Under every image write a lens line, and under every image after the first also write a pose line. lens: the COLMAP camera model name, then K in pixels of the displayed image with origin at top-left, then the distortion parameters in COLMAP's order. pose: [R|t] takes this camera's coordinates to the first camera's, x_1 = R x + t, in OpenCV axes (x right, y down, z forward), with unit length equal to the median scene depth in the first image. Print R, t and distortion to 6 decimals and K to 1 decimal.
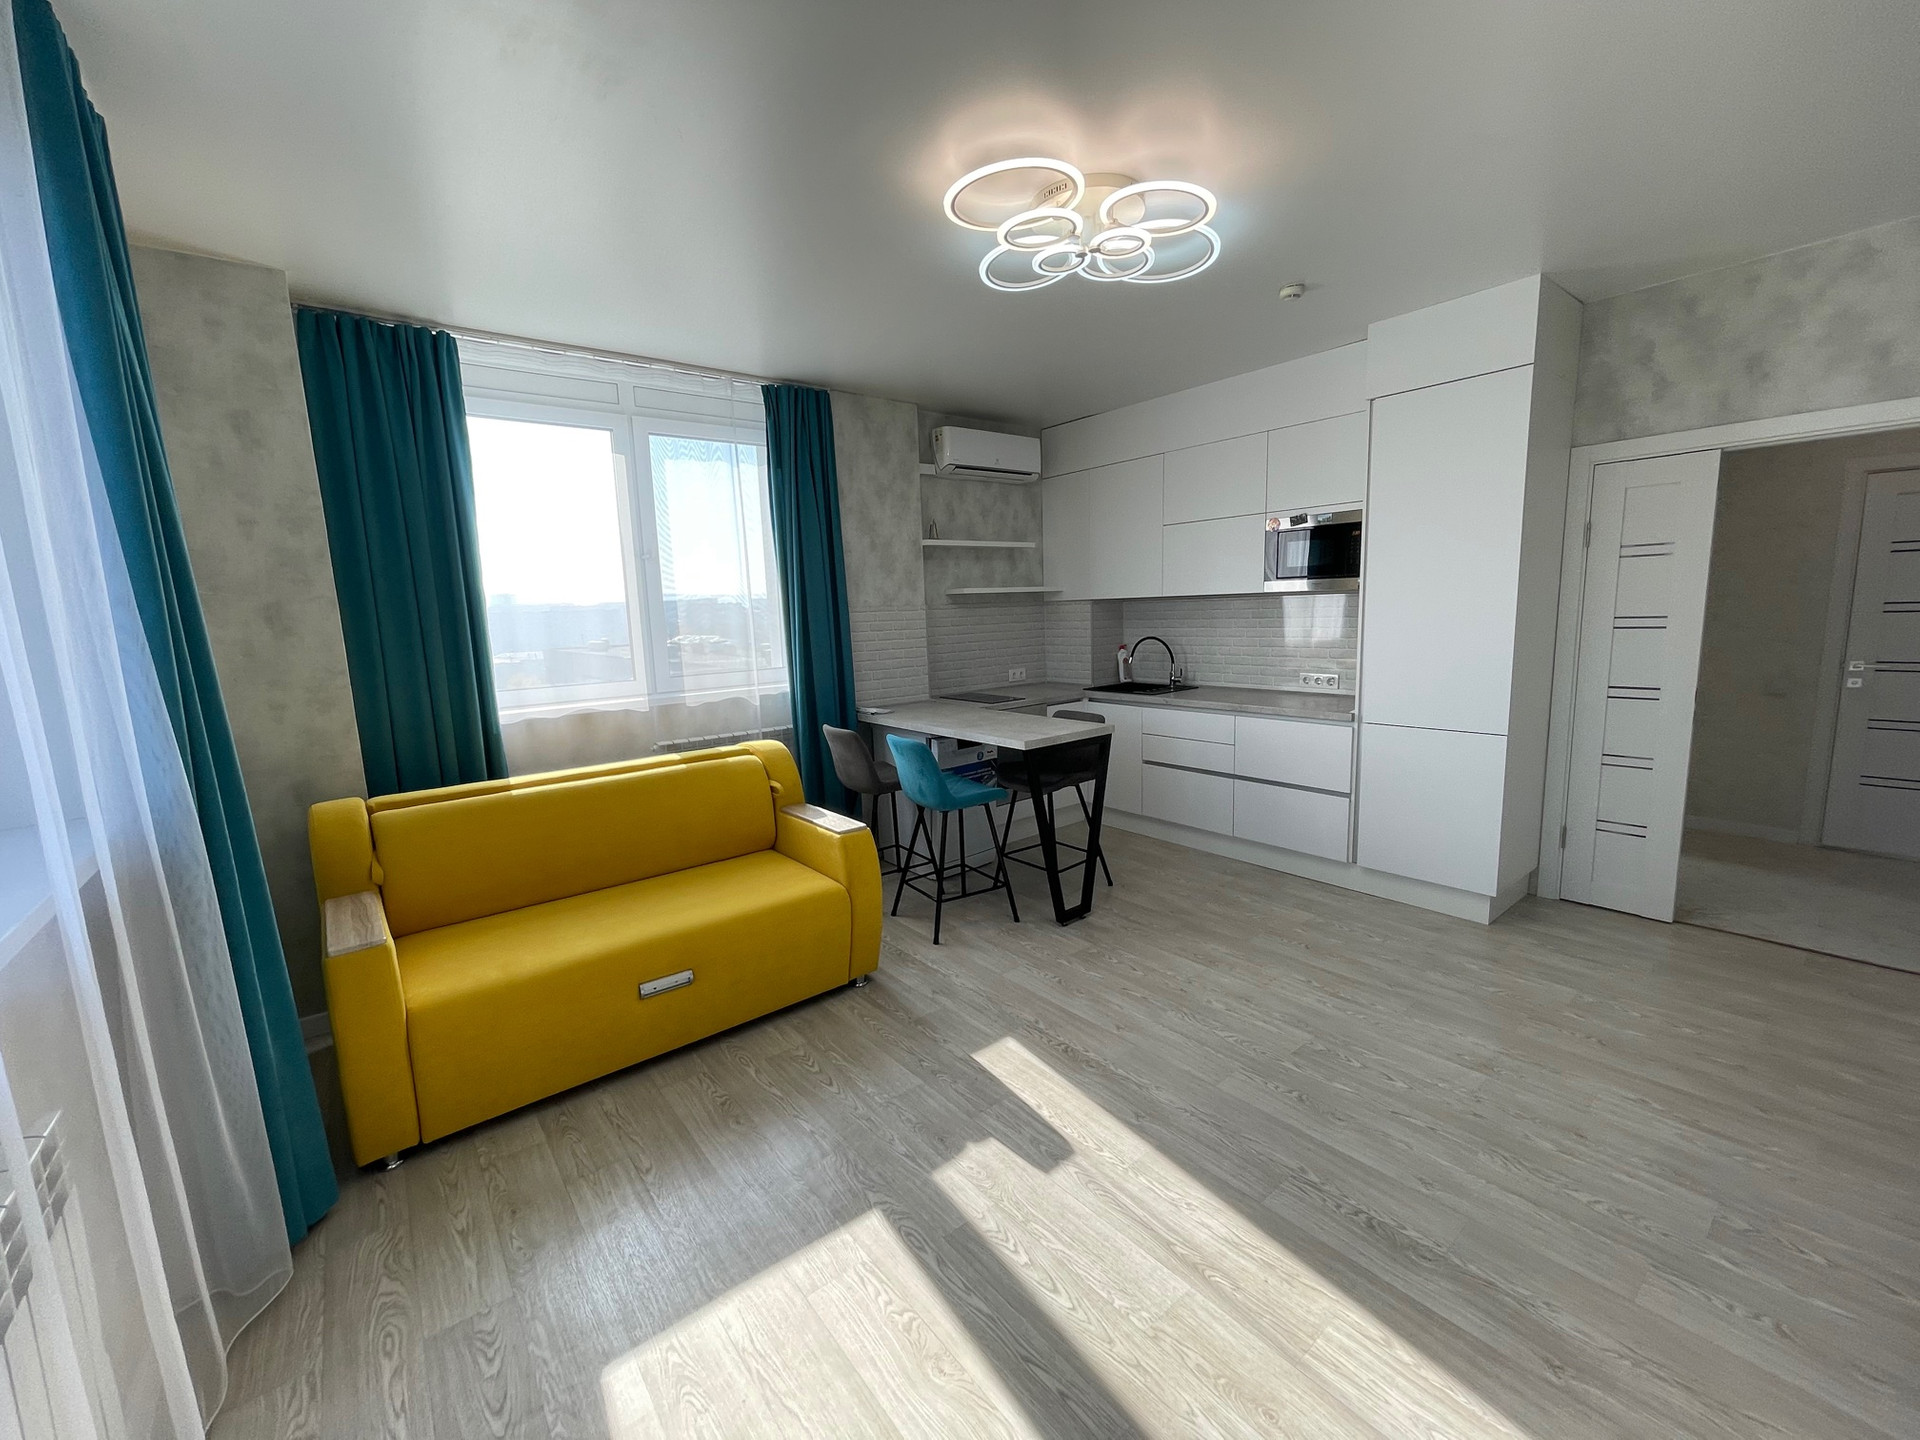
lens RADIAL K [[775.7, 0, 962.8], [0, 775.7, 725.3], [0, 0, 1]] dist [0.000009, 0.000957]
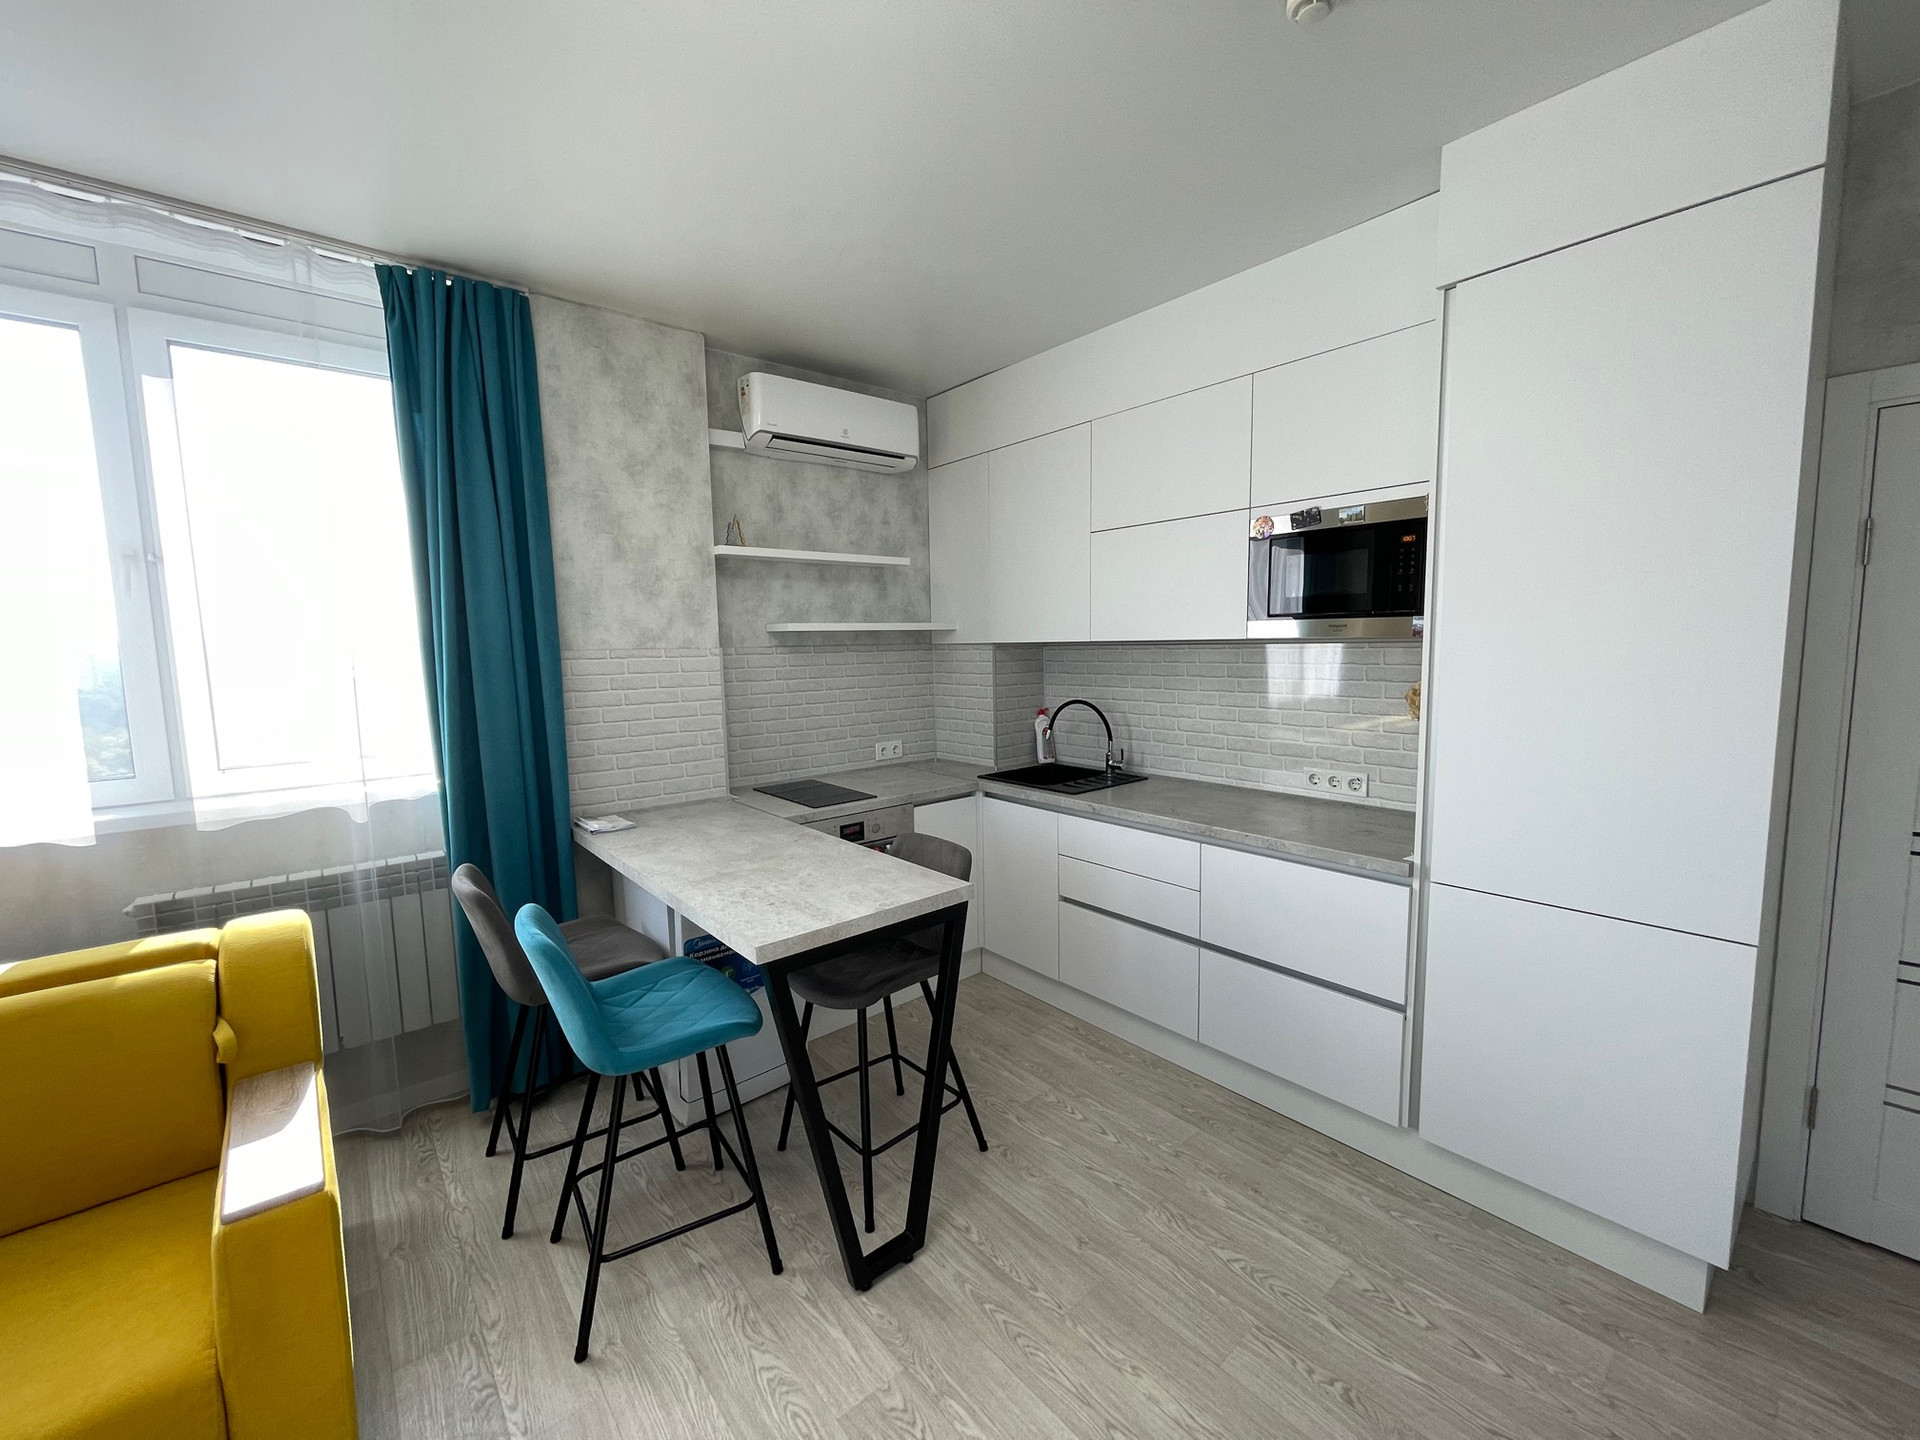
lens RADIAL K [[775.7, 0, 962.7], [0, 775.7, 721.1], [0, 0, 1]] dist [0.000009, 0.000957]
pose [[0.999495, 0.014179, 0.028453, 0.155655], [-0.012736, 0.998654, -0.050272, -0.076575], [-0.029128, 0.049884, 0.998330, 0.420296]]
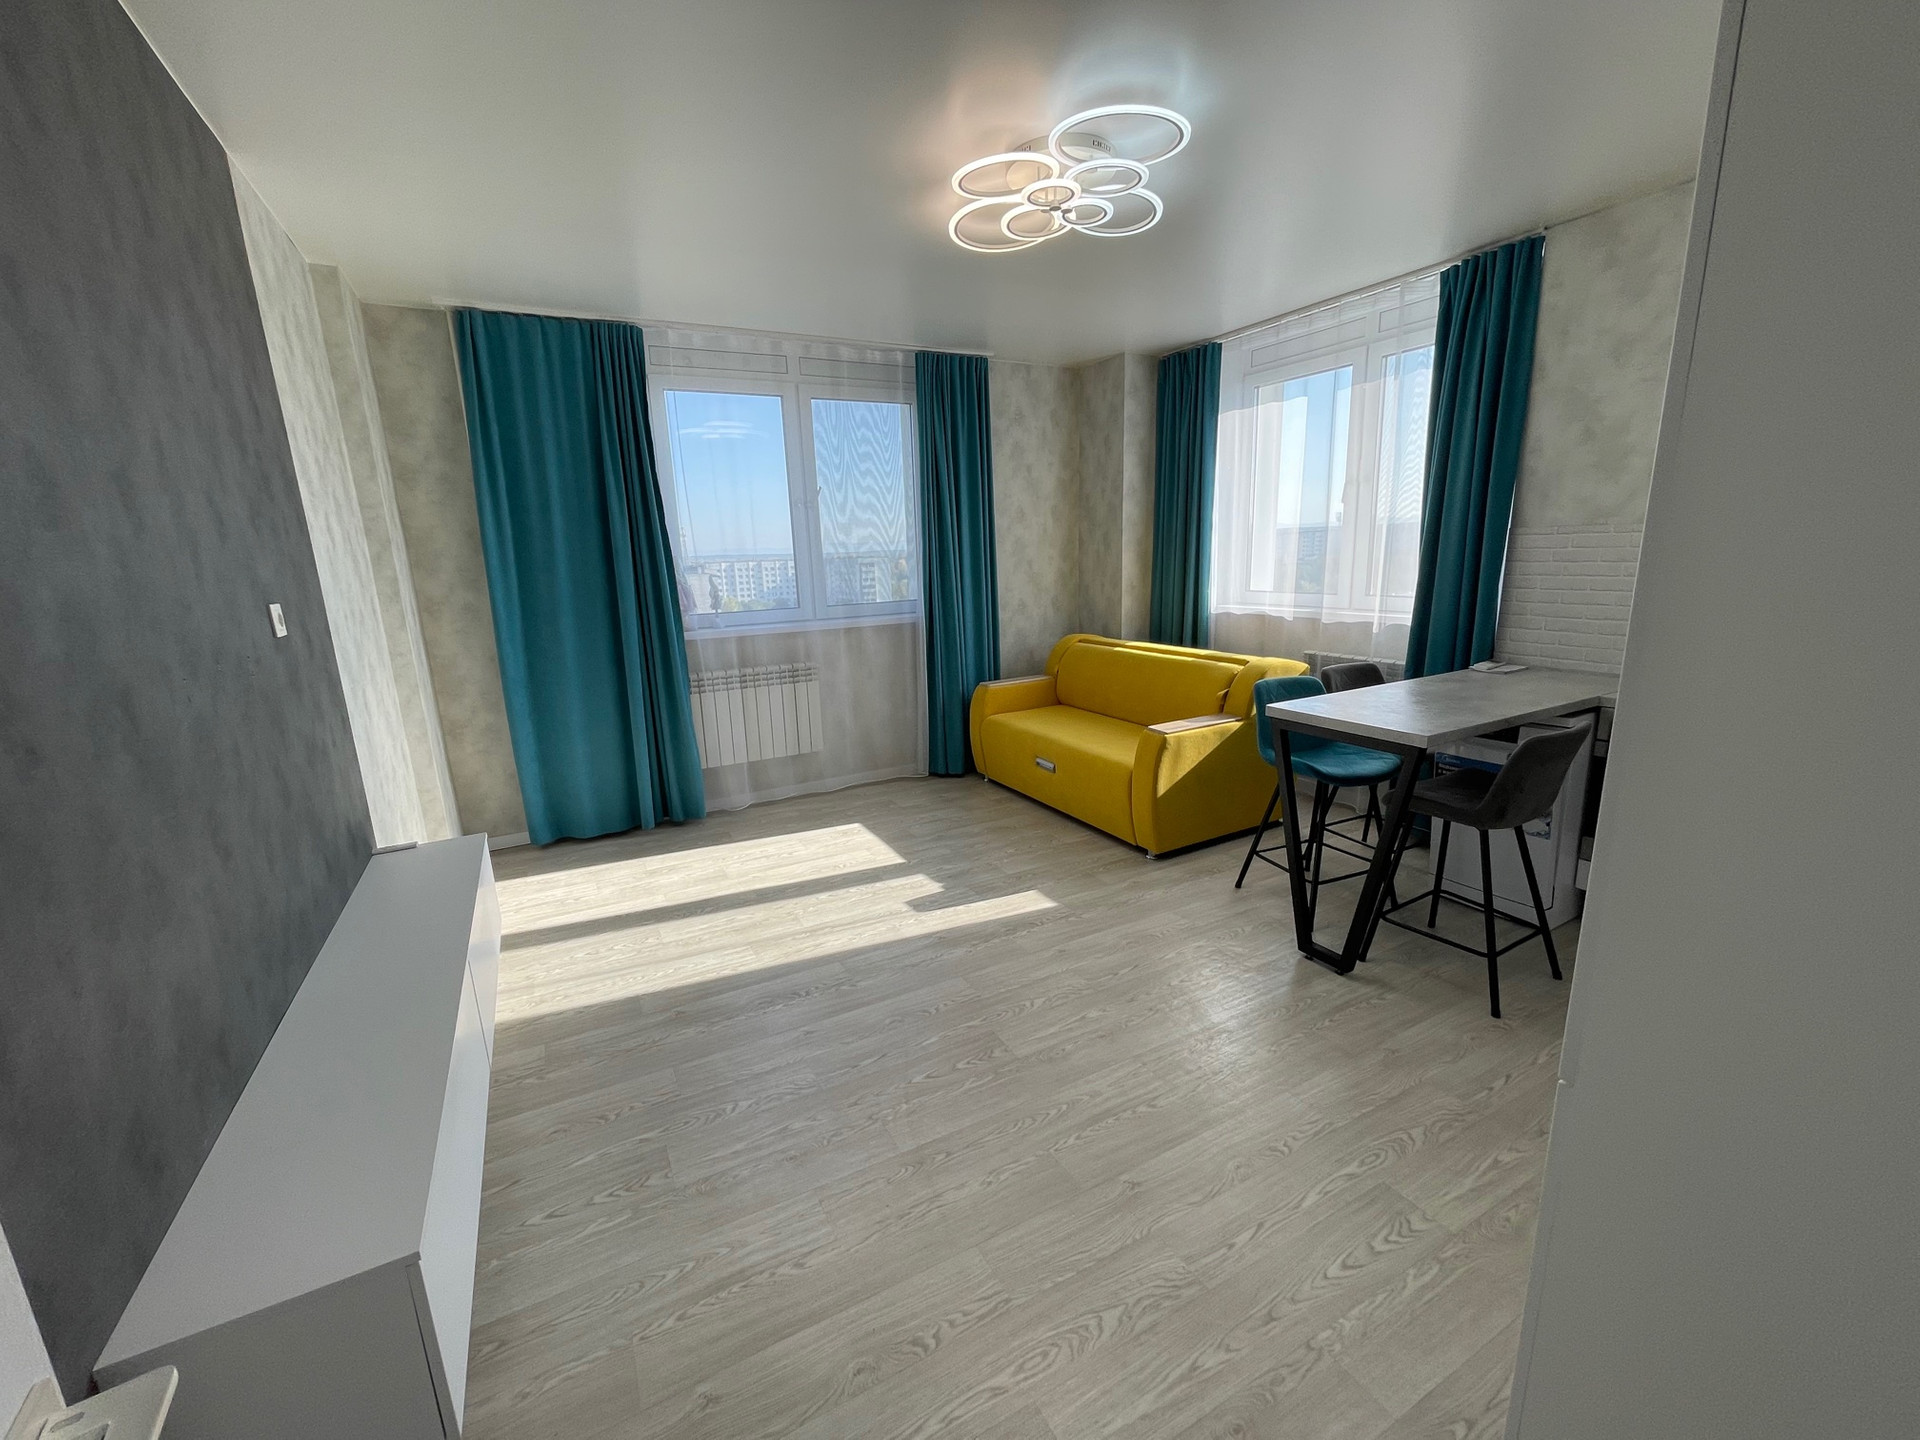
lens RADIAL K [[775.7, 0, 954.6], [0, 775.7, 725.2], [0, 0, 1]] dist [0.000009, 0.000957]
pose [[-0.191280, 0.256694, -0.947376, 0.785049], [-0.104996, 0.954308, 0.279771, -0.131421], [0.975904, 0.152985, -0.155588, 0.652961]]
